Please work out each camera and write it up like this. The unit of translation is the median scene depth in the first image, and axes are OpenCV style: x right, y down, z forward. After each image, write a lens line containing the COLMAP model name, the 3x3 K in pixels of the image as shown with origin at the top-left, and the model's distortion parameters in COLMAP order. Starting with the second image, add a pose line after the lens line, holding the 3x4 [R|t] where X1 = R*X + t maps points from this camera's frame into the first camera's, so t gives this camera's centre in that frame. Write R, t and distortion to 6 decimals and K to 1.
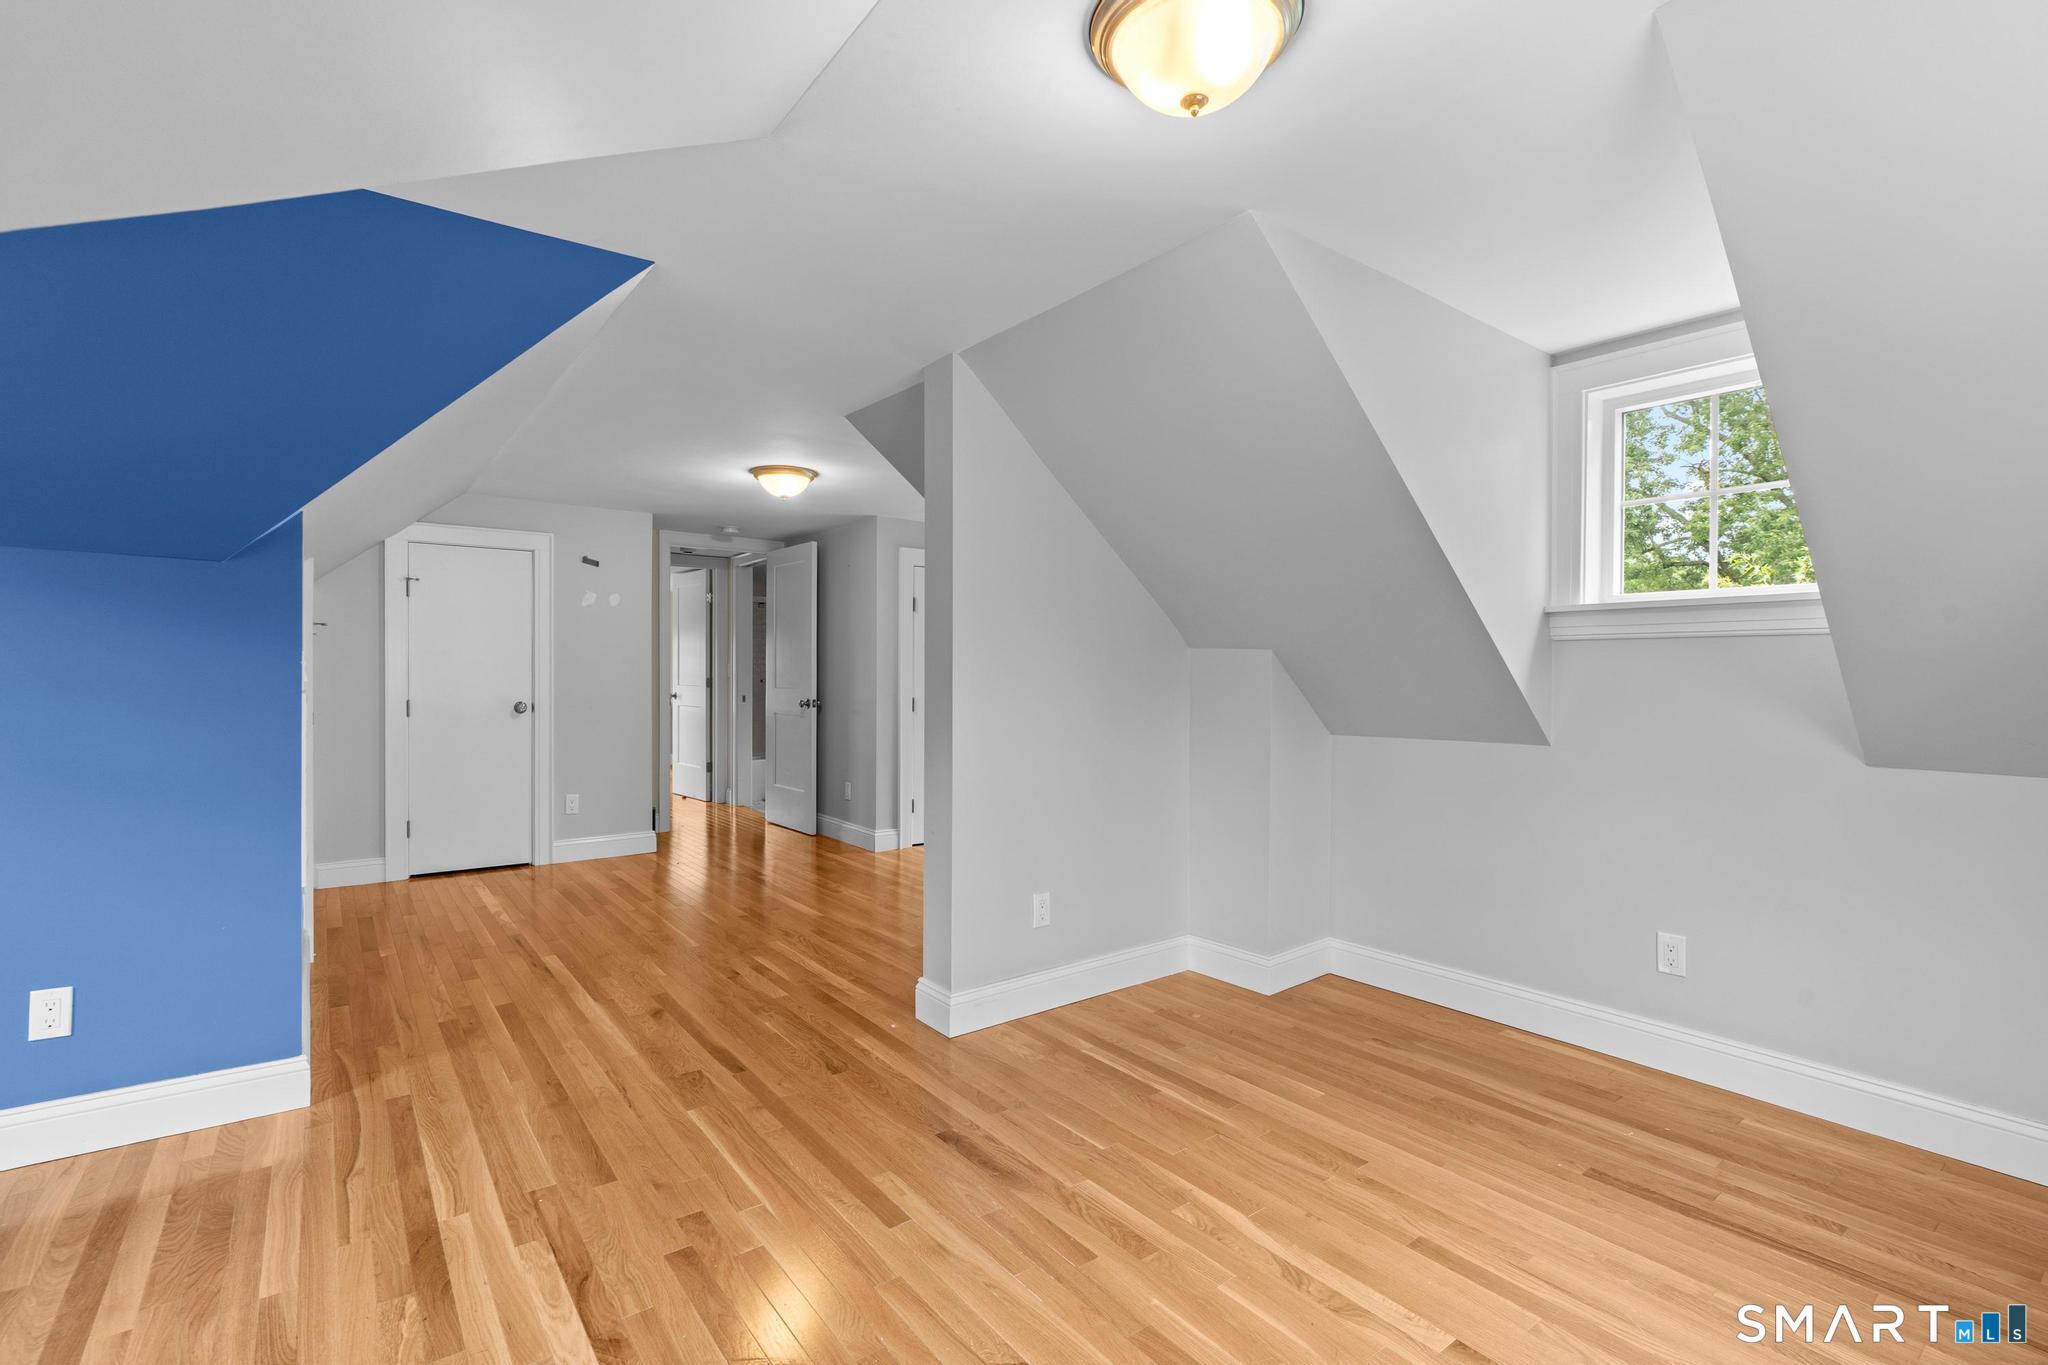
lens RADIAL K [[929.8, 0, 983.0], [0, 929.8, 676.0], [0, 0, 1]] dist [-0.000938, 0.000177]
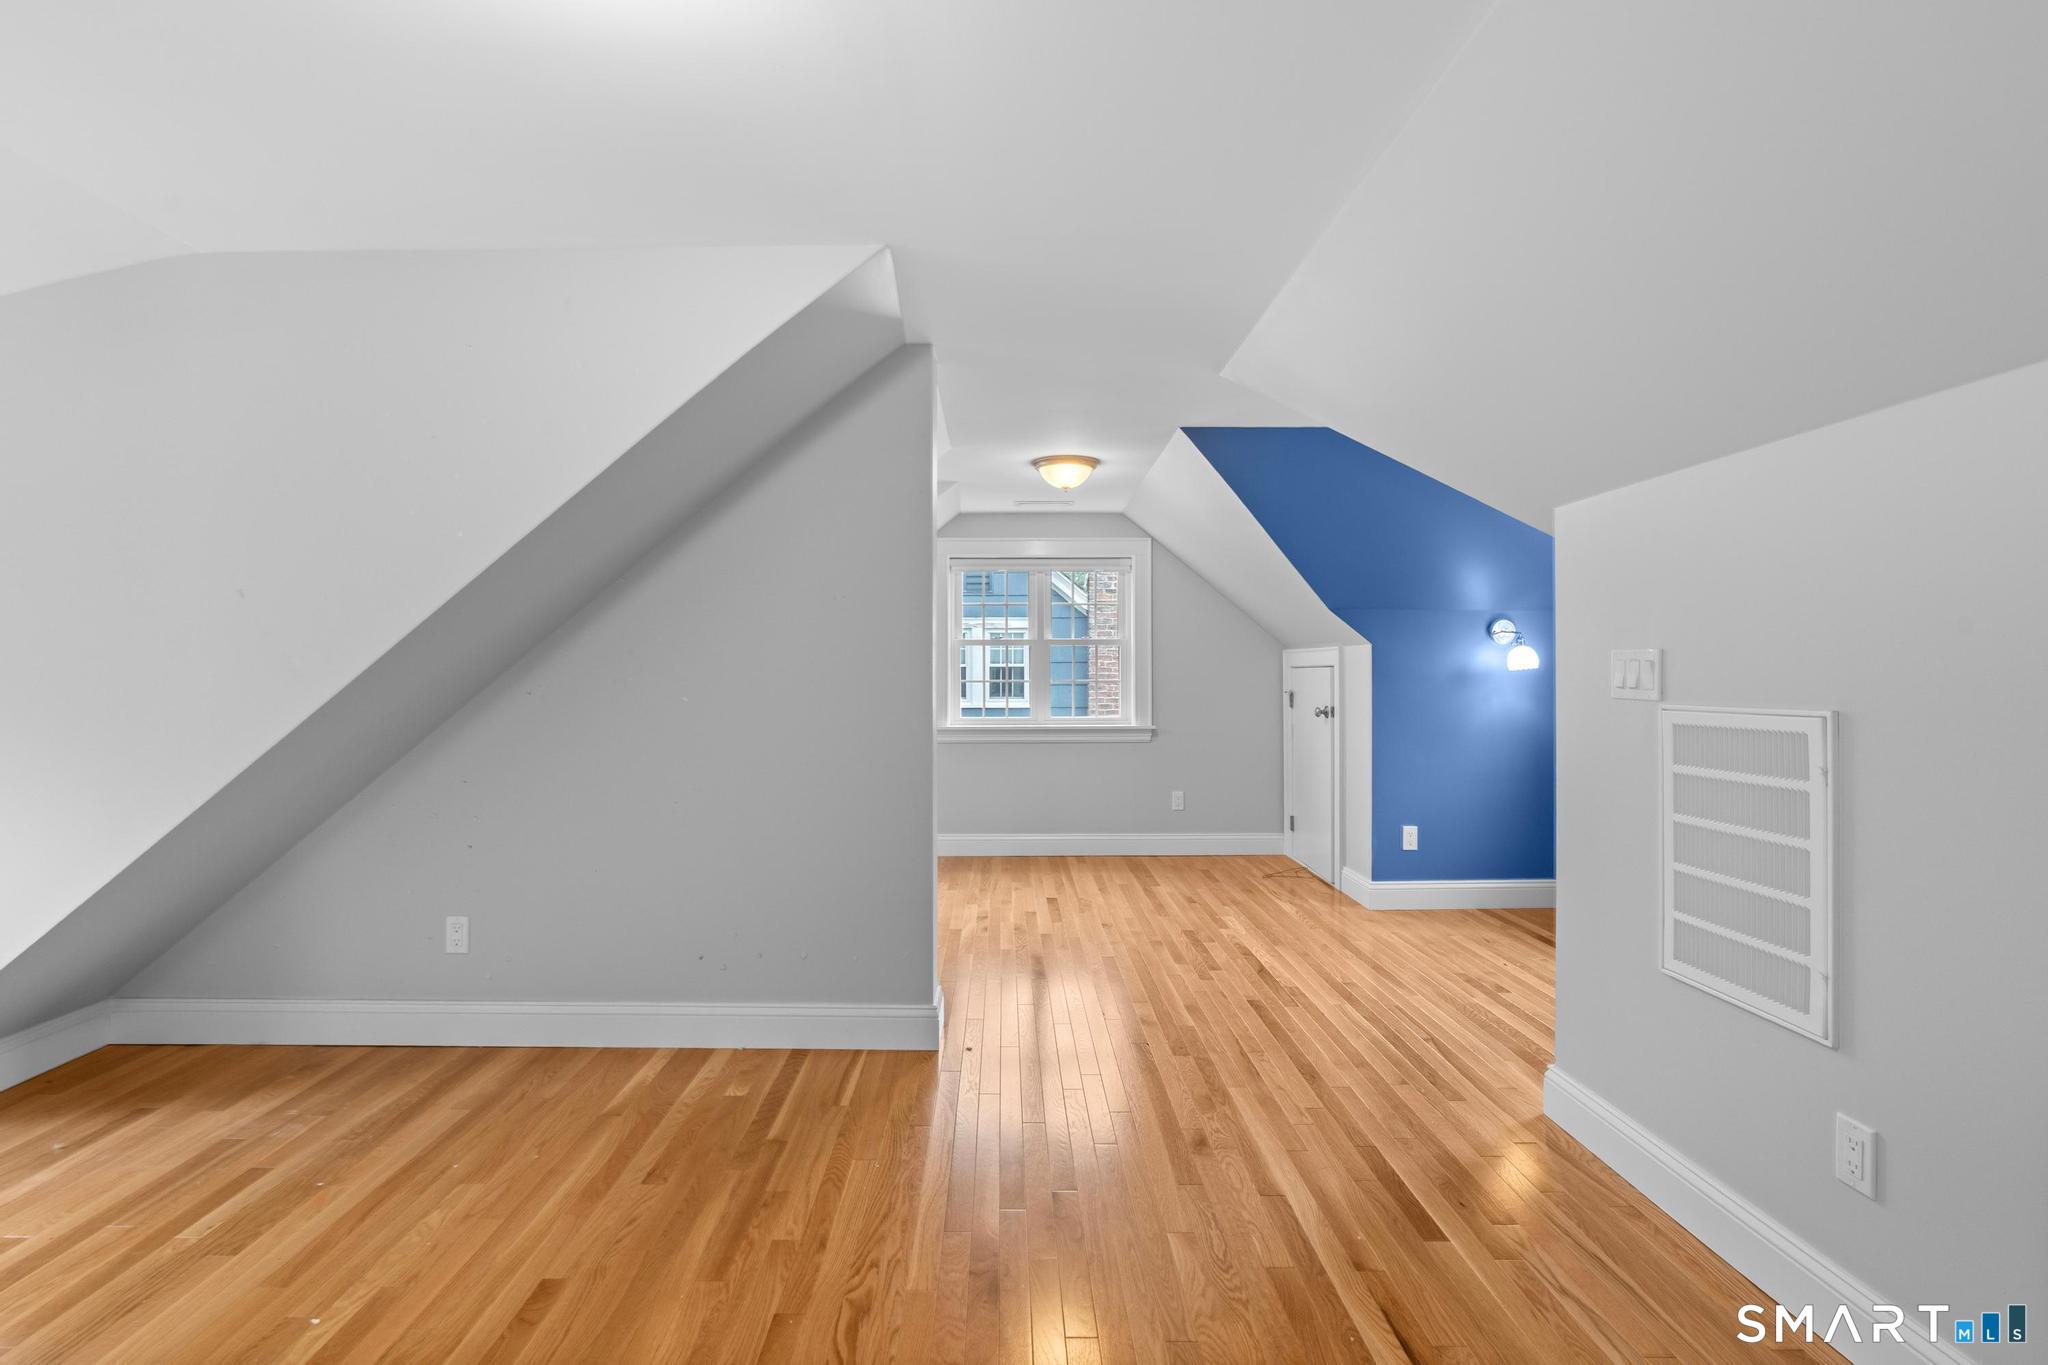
lens RADIAL K [[929.8, 0, 983.0], [0, 929.8, 676.0], [0, 0, 1]] dist [-0.000938, 0.000177]
pose [[-0.802348, -0.000044, 0.596856, -0.758543], [0.000354, 1.000000, 0.000549, -0.012359], [-0.596856, 0.000652, -0.802348, 1.966365]]
